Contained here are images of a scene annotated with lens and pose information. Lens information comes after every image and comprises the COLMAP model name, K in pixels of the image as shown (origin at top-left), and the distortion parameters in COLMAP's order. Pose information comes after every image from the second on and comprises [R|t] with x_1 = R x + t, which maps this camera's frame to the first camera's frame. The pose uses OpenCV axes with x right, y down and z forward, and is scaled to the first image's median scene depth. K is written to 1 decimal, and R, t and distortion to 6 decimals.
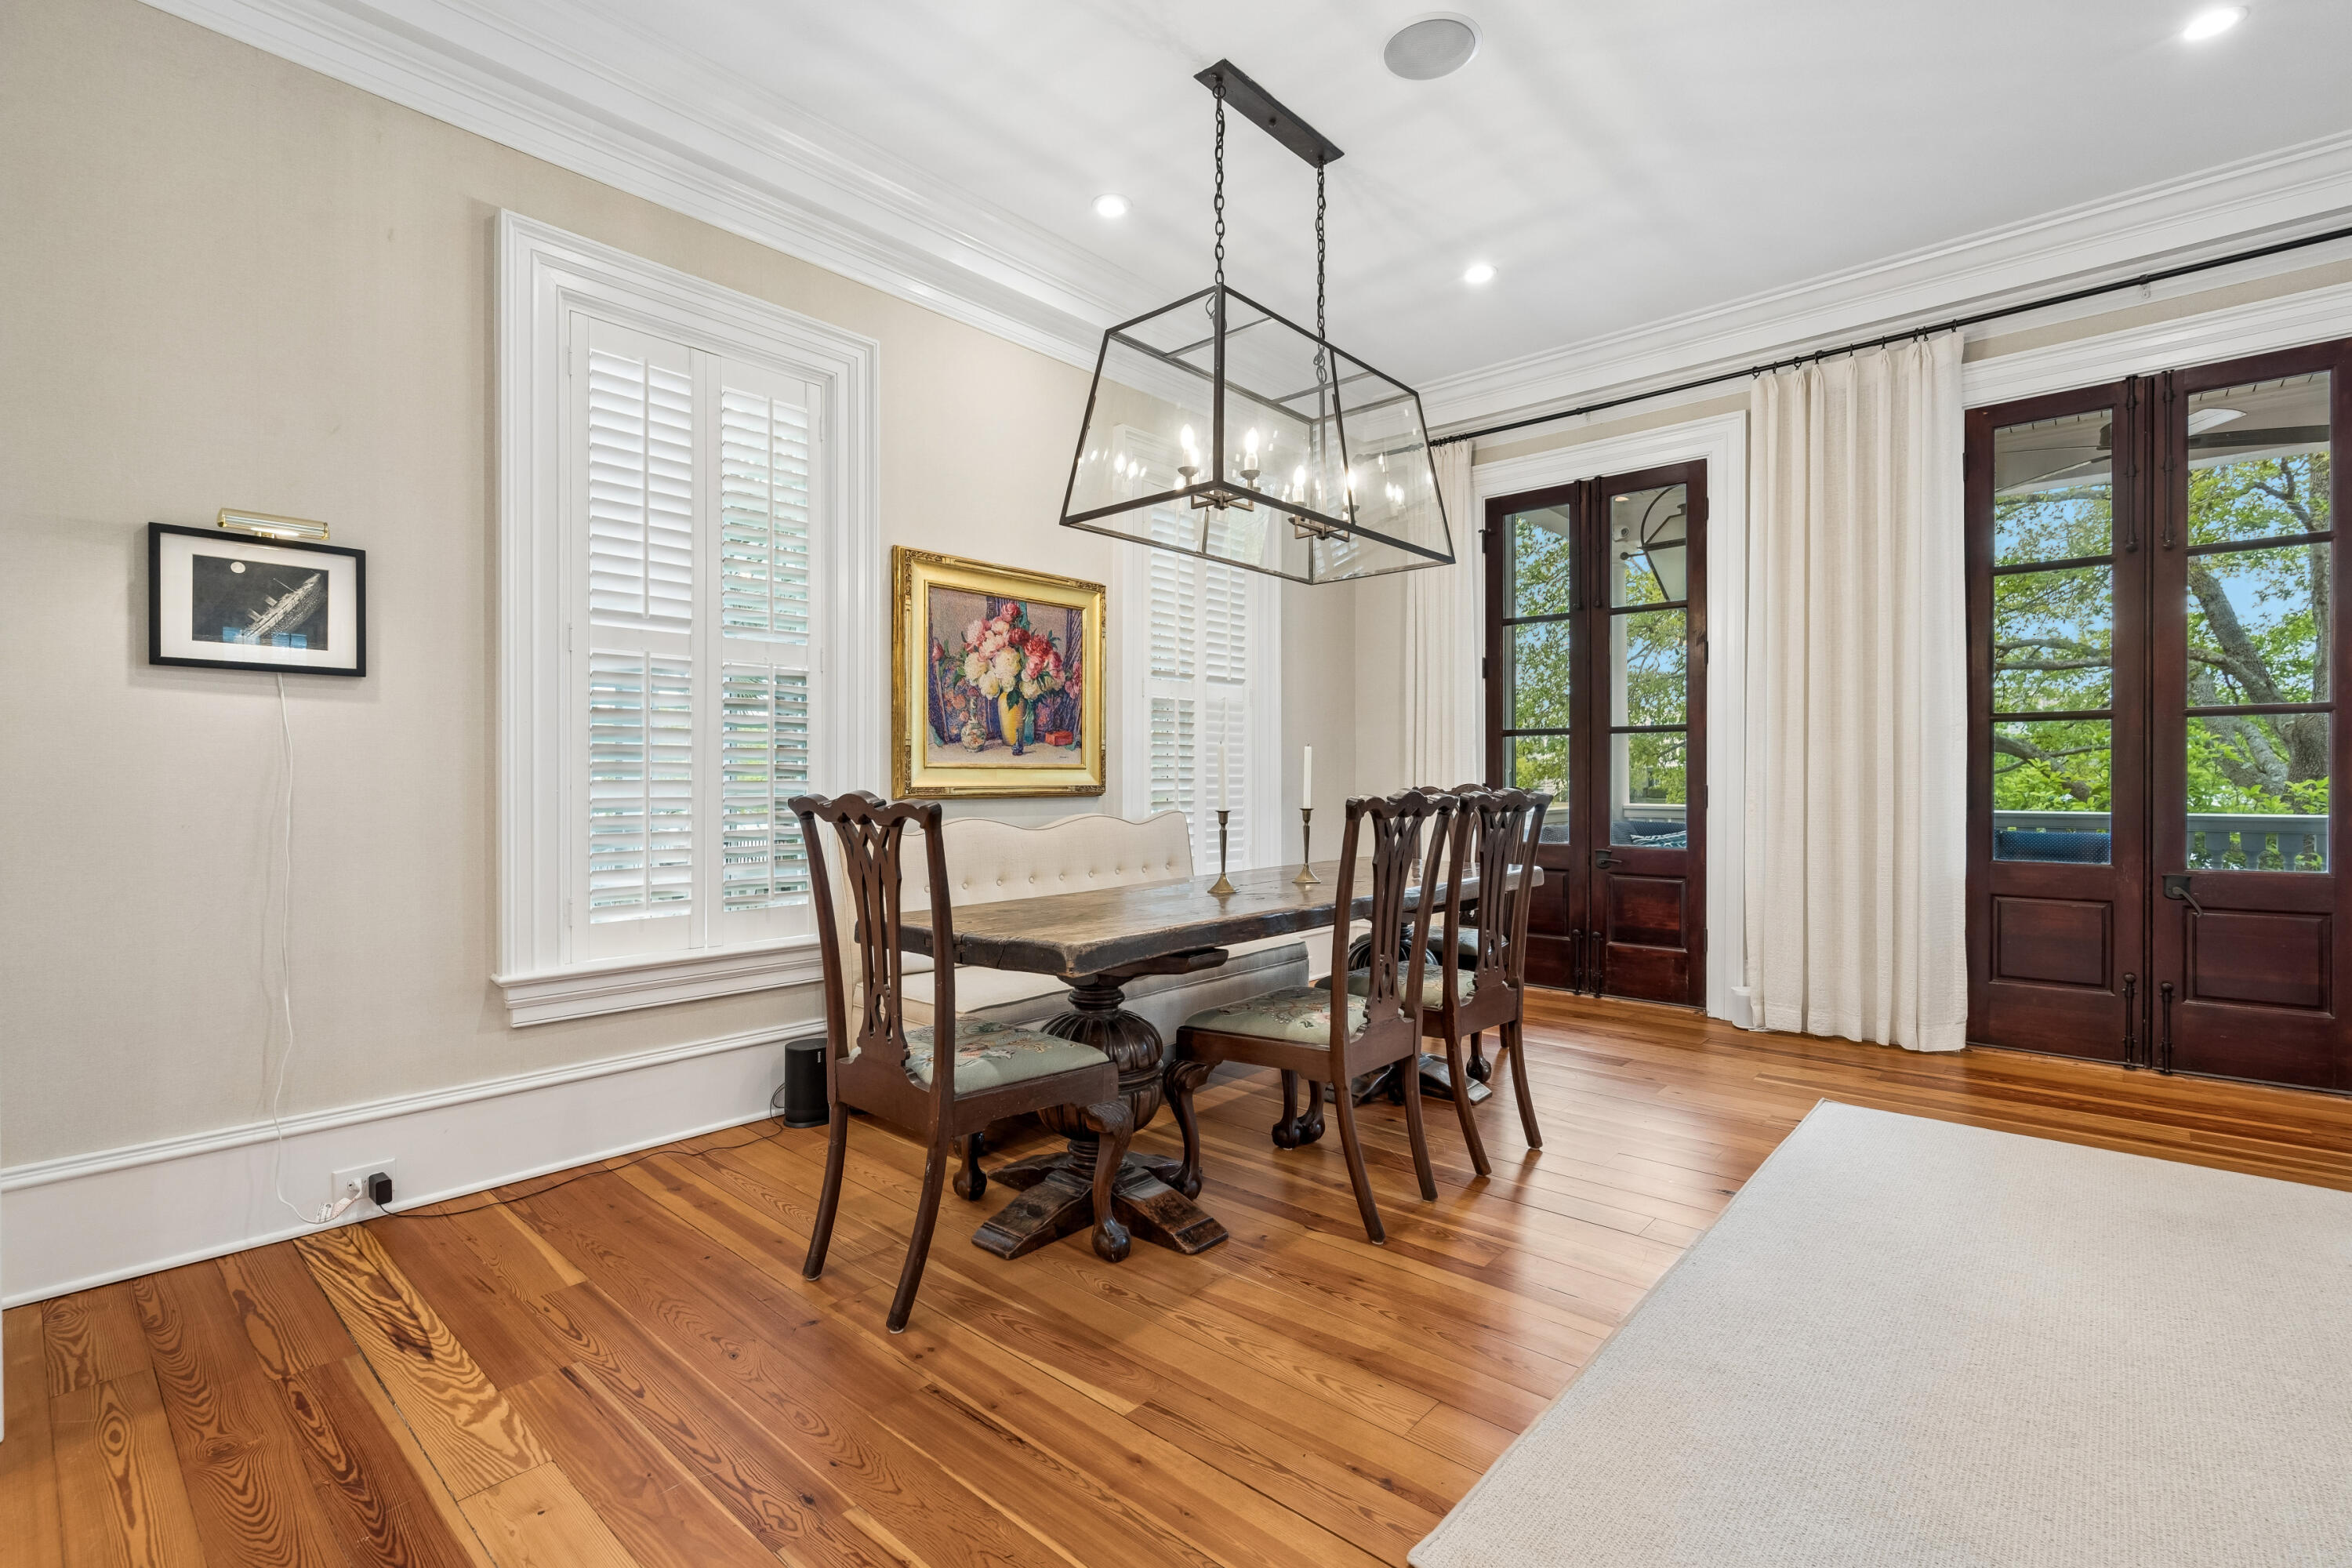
lens RADIAL K [[1053.6, 0, 1188.0], [0, 1053.6, 774.5], [0, 0, 1]] dist [0.005241, 0.000383]
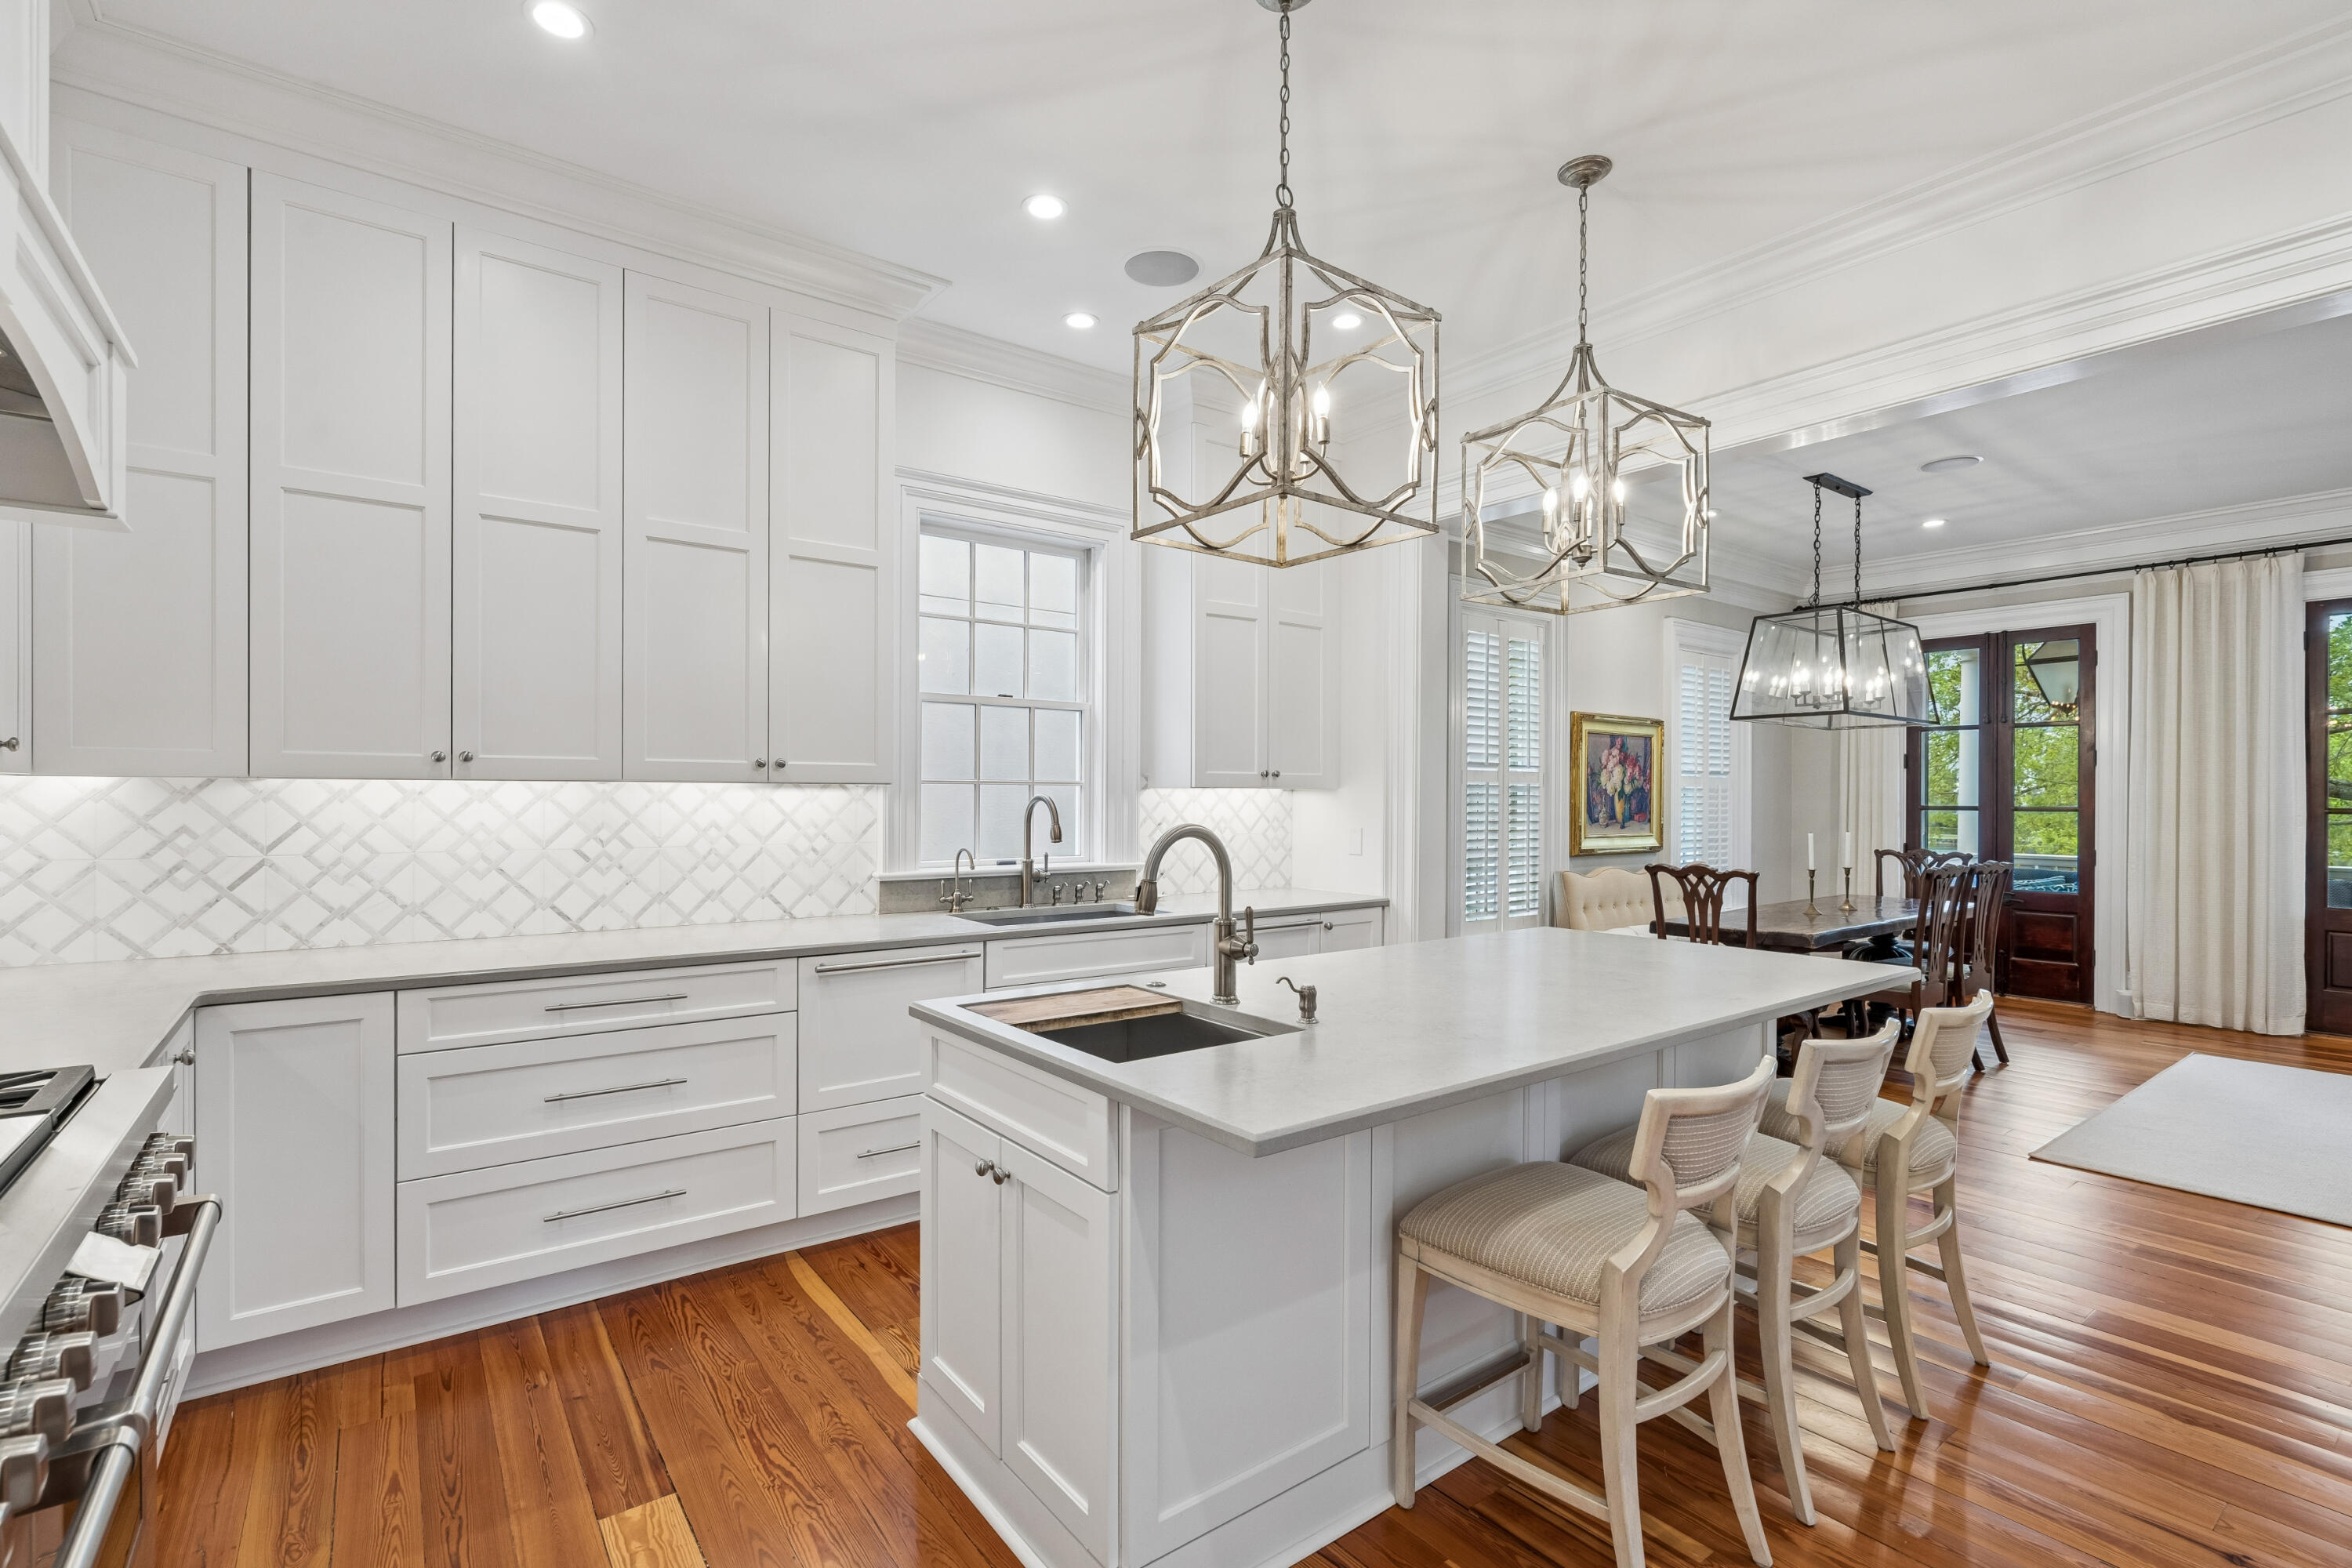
lens RADIAL K [[1053.6, 0, 1196.3], [0, 1053.6, 798.2], [0, 0, 1]] dist [0.005241, 0.000383]
pose [[0.979238, 0.004221, -0.202669, -0.473873], [-0.004294, 0.999991, 0.000079, -0.062562], [0.202667, 0.000793, 0.979247, -0.751649]]
